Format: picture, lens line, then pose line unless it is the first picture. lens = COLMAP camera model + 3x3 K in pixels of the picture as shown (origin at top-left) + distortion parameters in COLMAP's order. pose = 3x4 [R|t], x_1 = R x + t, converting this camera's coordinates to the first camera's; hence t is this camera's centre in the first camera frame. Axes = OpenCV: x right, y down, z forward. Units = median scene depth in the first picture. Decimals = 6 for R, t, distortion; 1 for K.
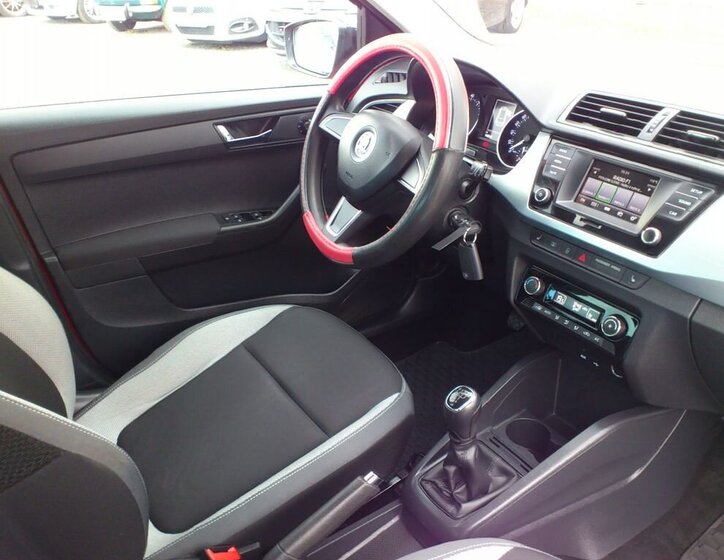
lens RADIAL K [[682.3, 0, 362.0], [0, 682.3, 280.0], [0, 0, 1]] dist [-0.002759, -0.000886]
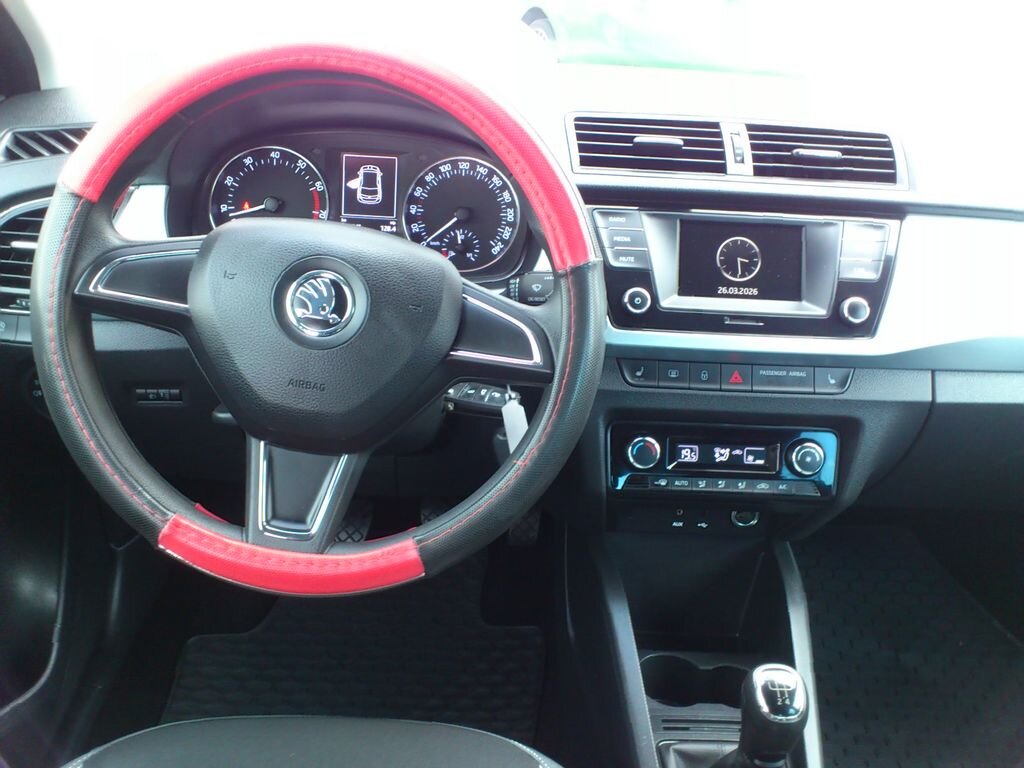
lens RADIAL K [[929.3, 0, 512.0], [0, 929.3, 384.0], [0, 0, 1]] dist [0.015376, 0.001940]
pose [[0.515046, -0.338067, 0.787679, -0.451883], [0.326463, 0.927045, 0.184415, -0.251001], [-0.792559, 0.162166, 0.587837, 0.672200]]
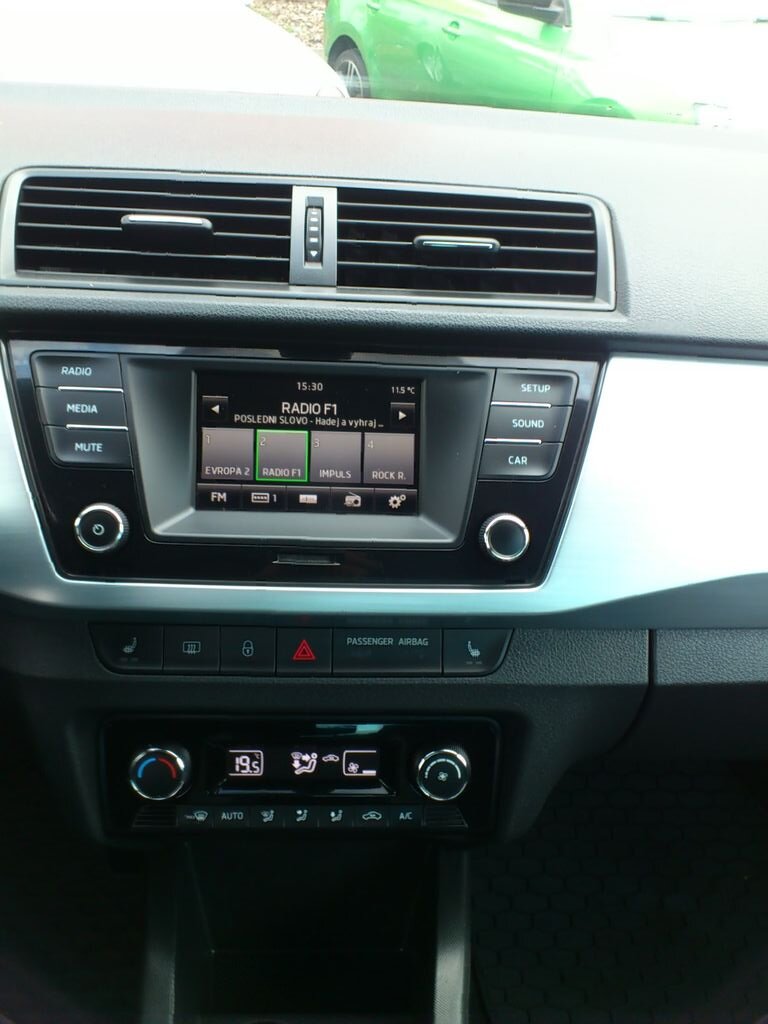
lens RADIAL K [[892.0, 0, 383.2], [0, 892.0, 536.4], [0, 0, 1]] dist [0.047328, -0.003485]
pose [[0.500070, -0.419806, 0.757425, 0.020284], [0.336134, 0.900160, 0.276994, -0.200907], [-0.798087, 0.116080, 0.591255, 0.695184]]
